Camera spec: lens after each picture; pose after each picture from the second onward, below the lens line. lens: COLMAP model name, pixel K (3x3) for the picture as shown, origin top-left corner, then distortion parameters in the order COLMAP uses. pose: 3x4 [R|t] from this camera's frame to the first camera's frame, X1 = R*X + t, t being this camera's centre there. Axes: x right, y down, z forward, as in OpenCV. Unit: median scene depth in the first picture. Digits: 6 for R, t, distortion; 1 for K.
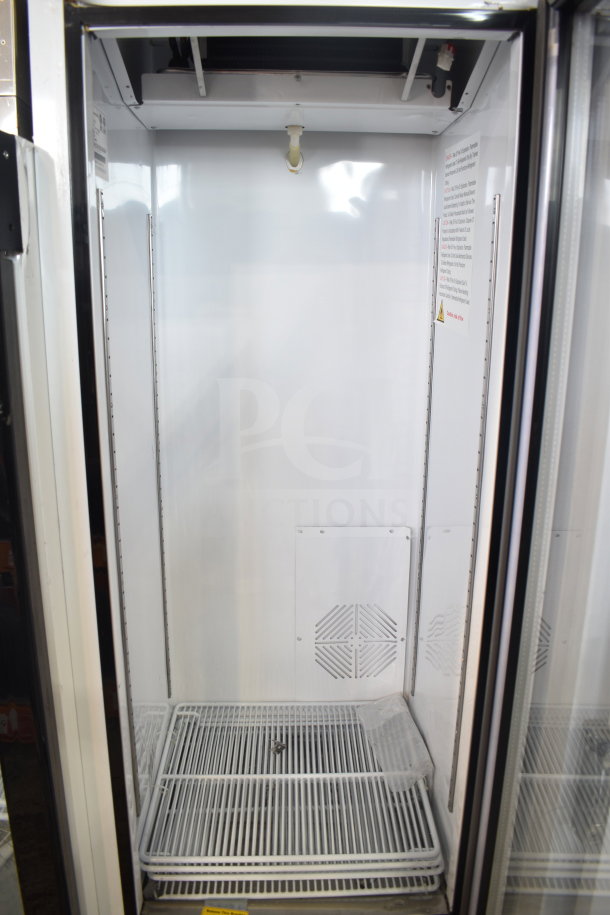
lens RADIAL K [[702.0, 0, 305.0], [0, 702.0, 457.5], [0, 0, 1]] dist [-0.097125, 0.005428]
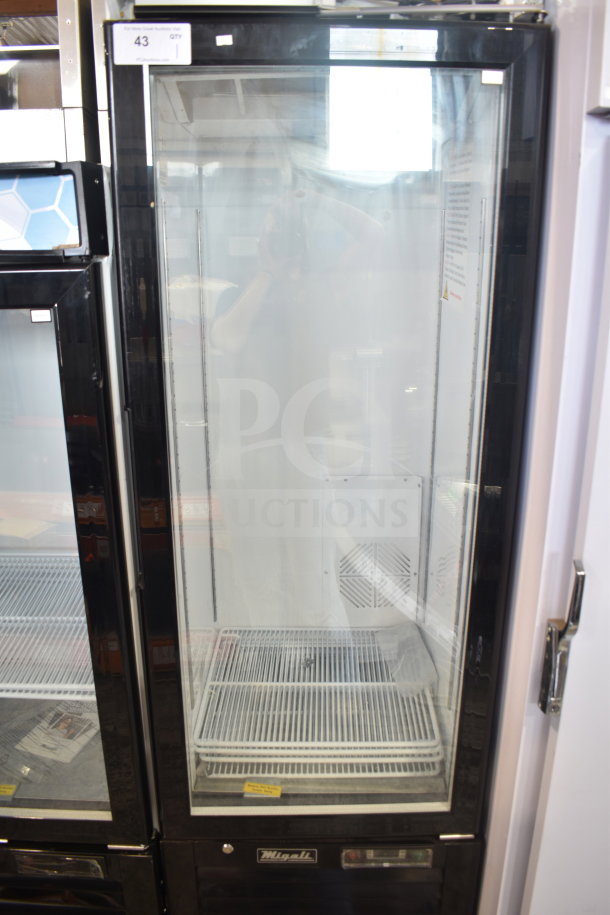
lens RADIAL K [[702.0, 0, 305.0], [0, 702.0, 457.5], [0, 0, 1]] dist [-0.097125, 0.005428]
pose [[0.998871, 0.001198, -0.047481, 0.014161], [0.001128, 0.998802, 0.048923, 0.012830], [0.047482, -0.048921, 0.997673, -0.186611]]
